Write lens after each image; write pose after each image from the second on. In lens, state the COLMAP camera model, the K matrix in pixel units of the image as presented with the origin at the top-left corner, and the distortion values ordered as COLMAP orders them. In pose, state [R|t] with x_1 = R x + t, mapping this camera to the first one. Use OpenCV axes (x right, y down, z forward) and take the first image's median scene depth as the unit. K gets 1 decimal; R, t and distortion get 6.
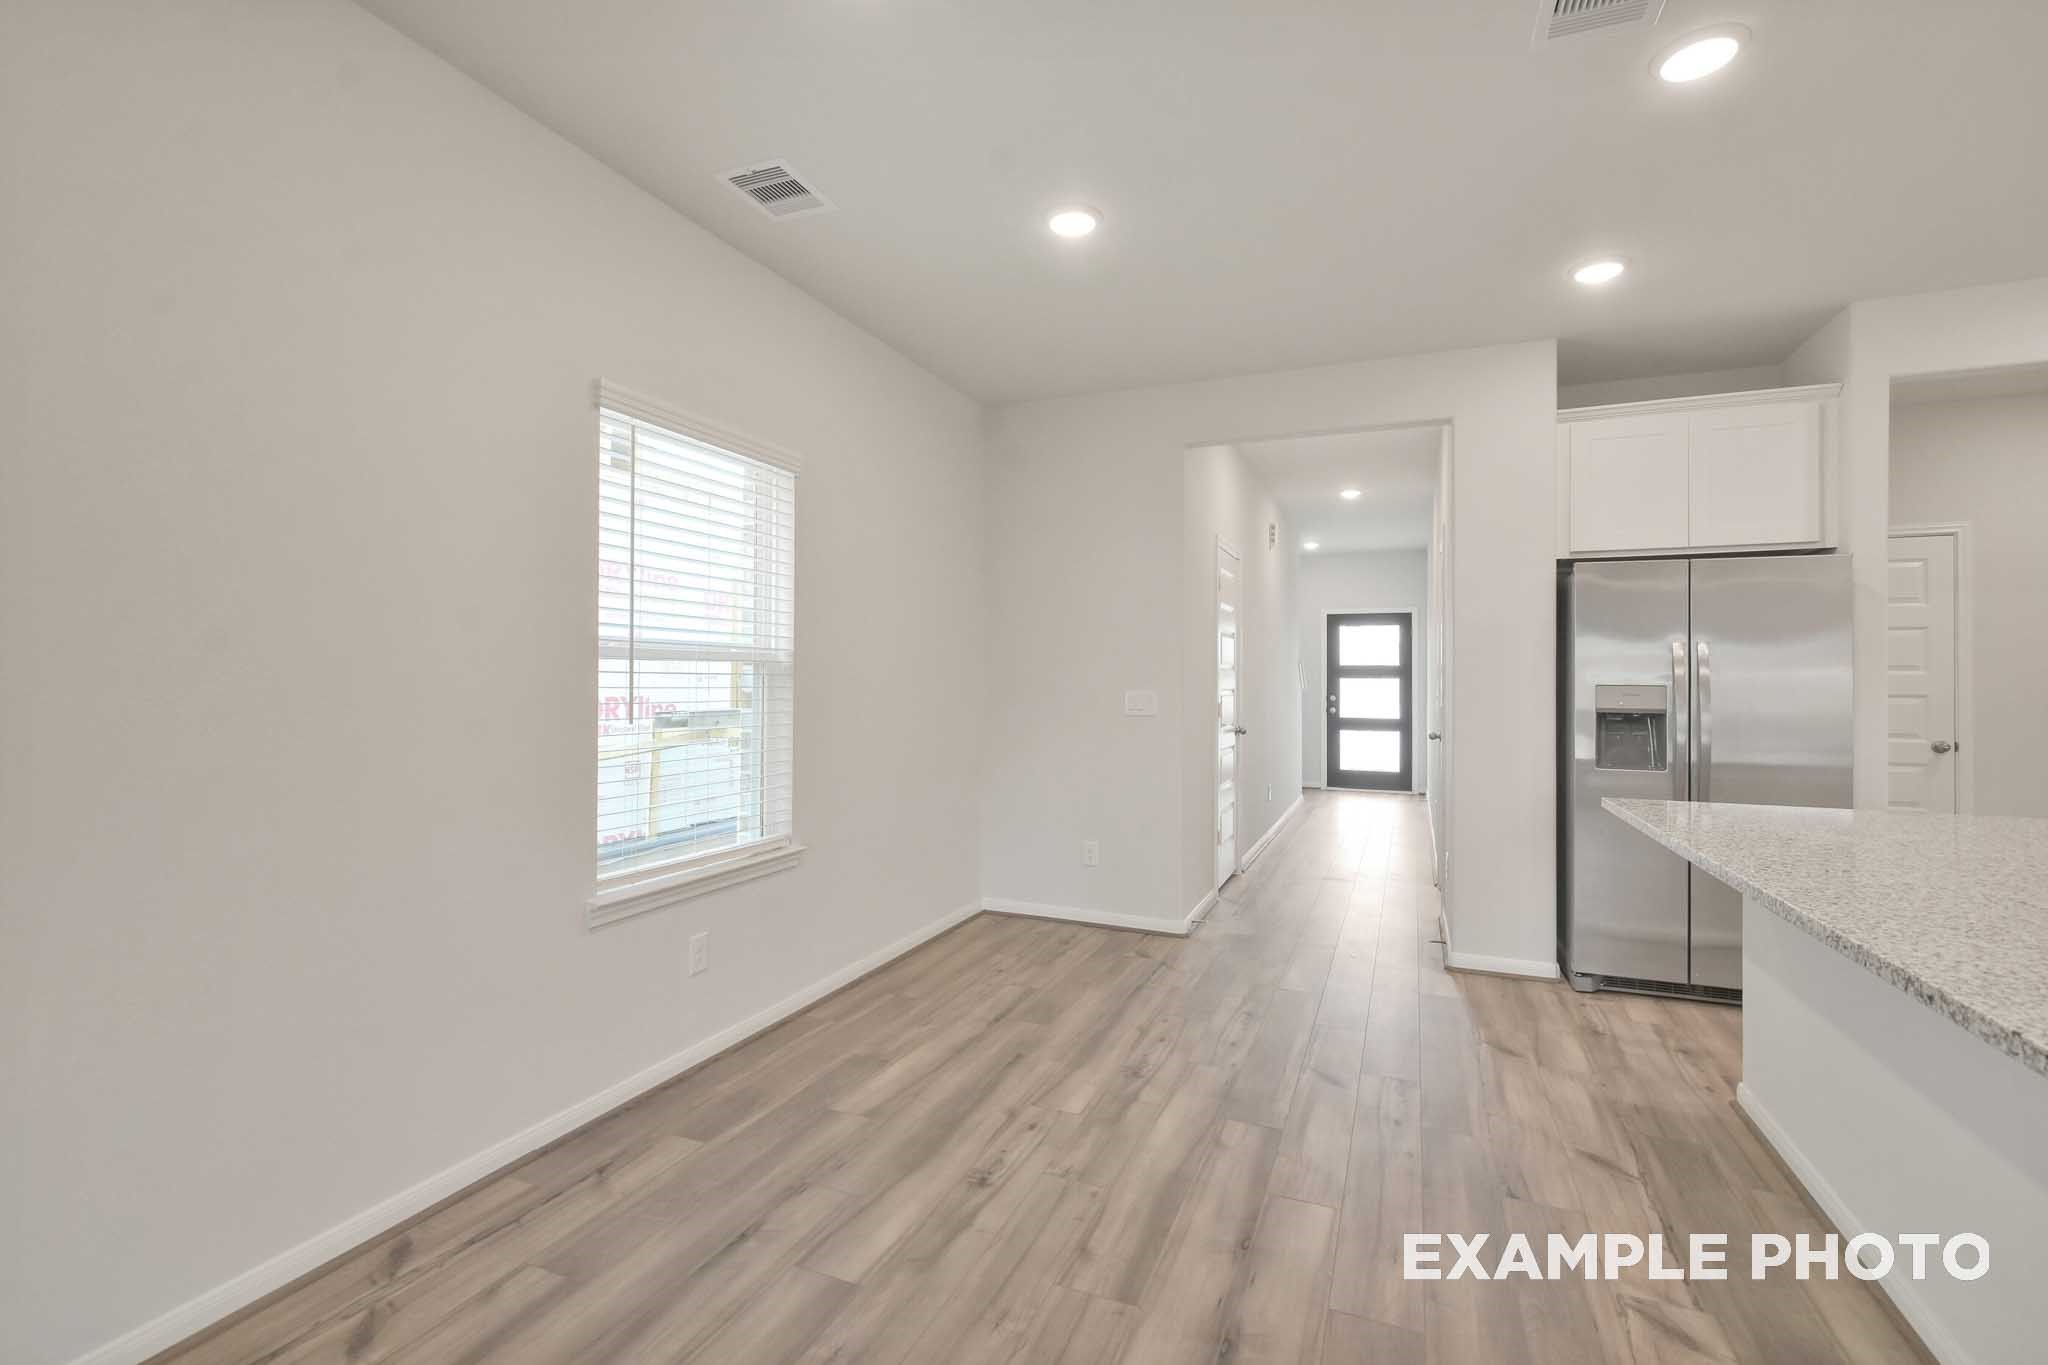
lens RADIAL K [[918.0, 0, 1017.0], [0, 918.0, 675.4], [0, 0, 1]] dist [0.000912, -0.000580]
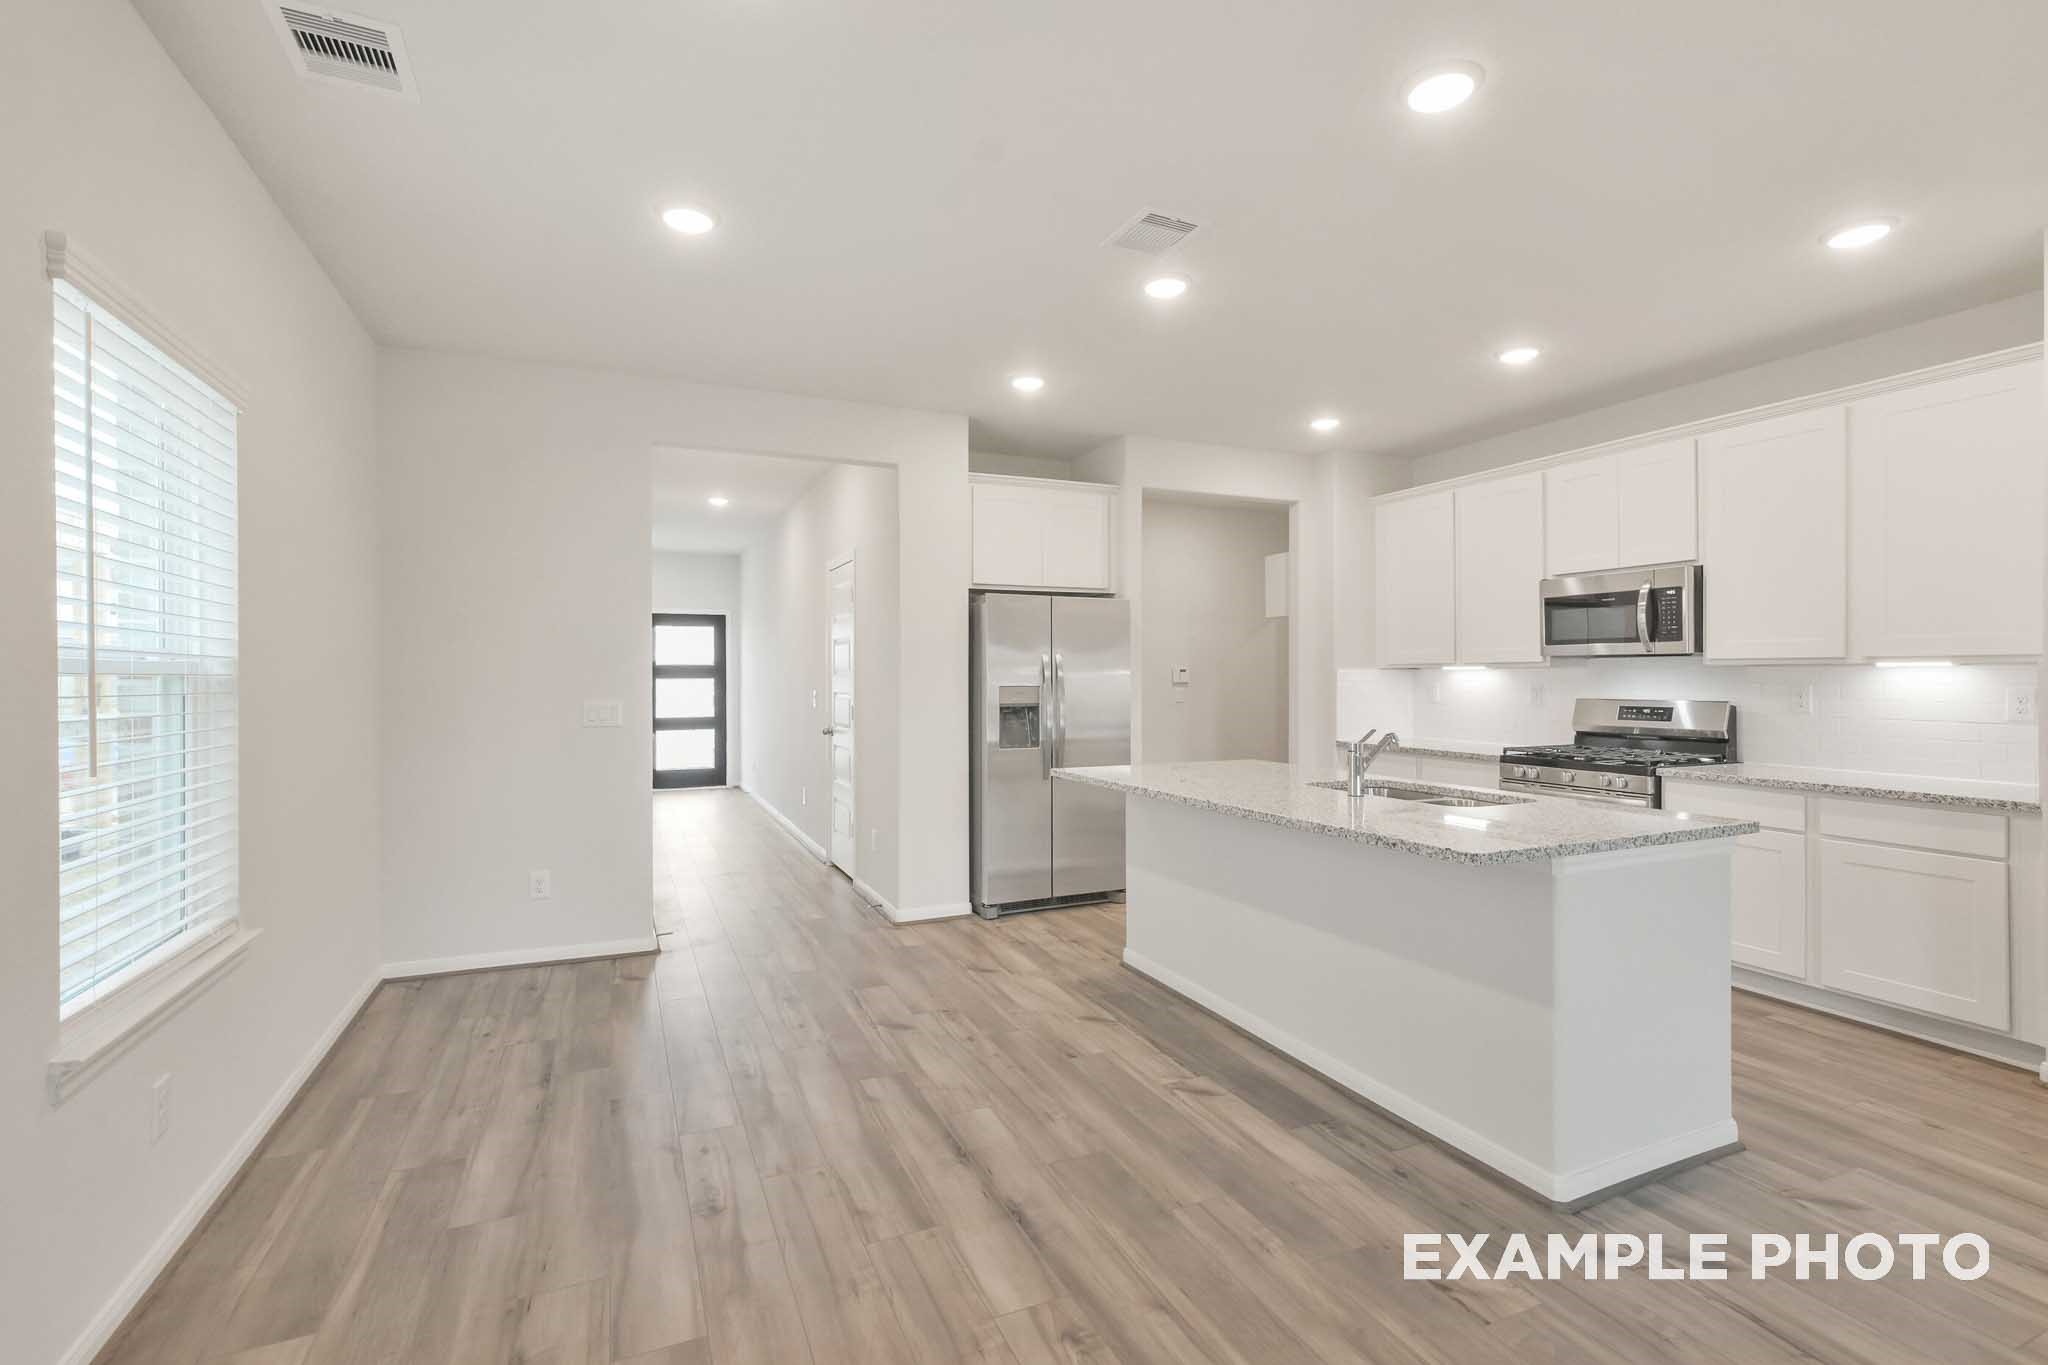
lens RADIAL K [[937.3, 0, 1034.0], [0, 937.3, 682.2], [0, 0, 1]] dist [-0.002018, -0.001013]
pose [[0.677260, -0.013694, 0.735617, -0.357474], [0.004960, 0.999889, 0.014047, -0.015117], [-0.735727, -0.005865, 0.677252, 0.052080]]
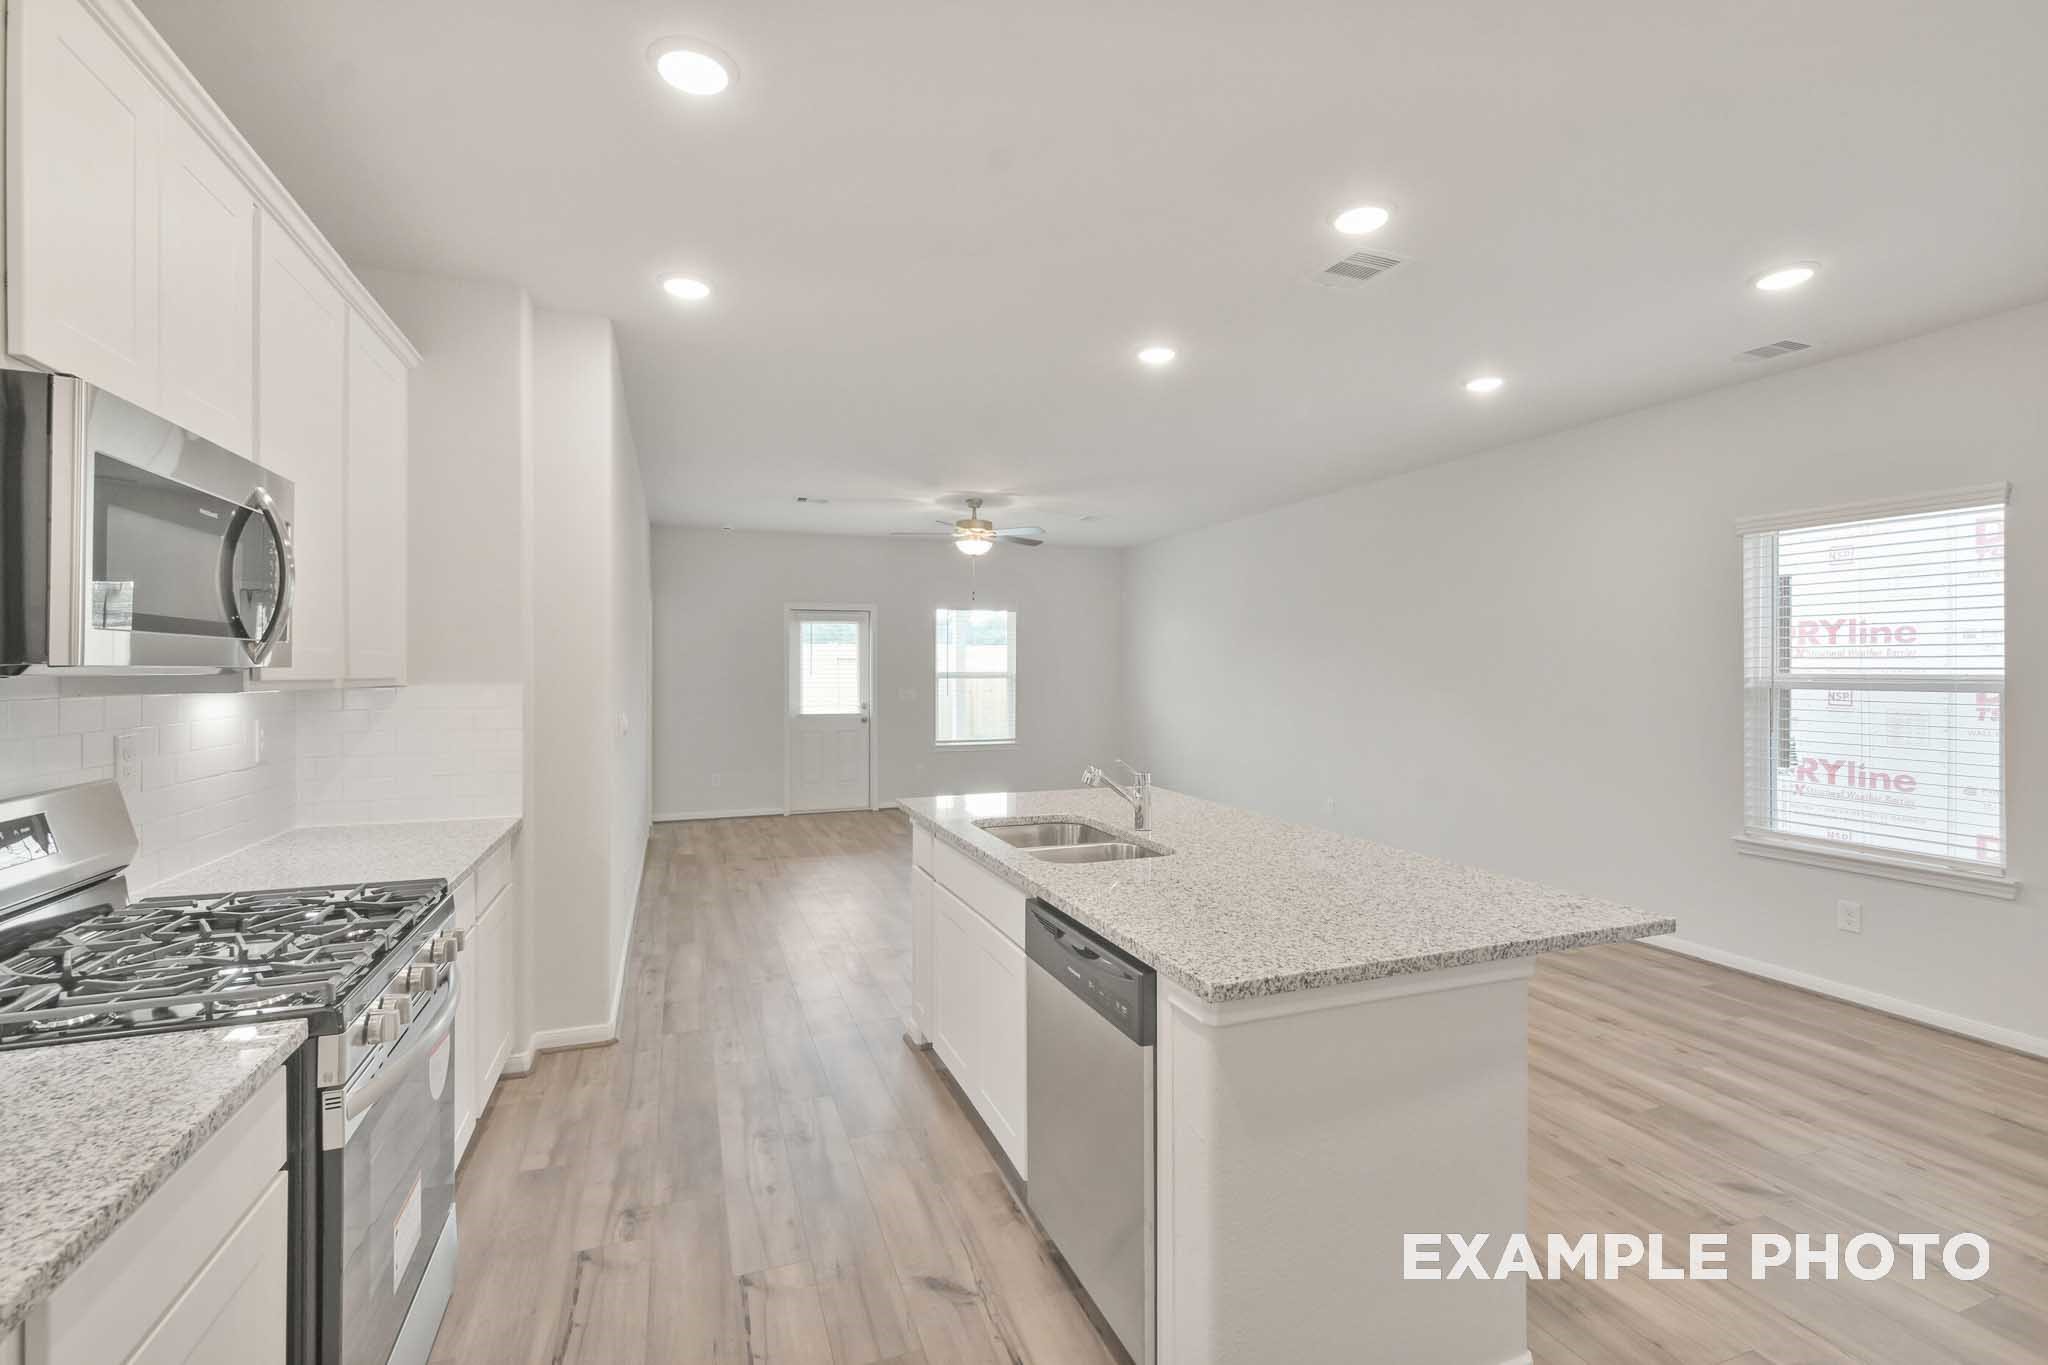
lens RADIAL K [[931.9, 0, 1028.0], [0, 931.9, 658.9], [0, 0, 1]] dist [0.000064, -0.000171]
pose [[-0.721095, -0.012134, -0.692730, 1.214115], [-0.001408, 0.999870, -0.016049, -0.031914], [0.692835, -0.010598, -0.721019, 0.993859]]
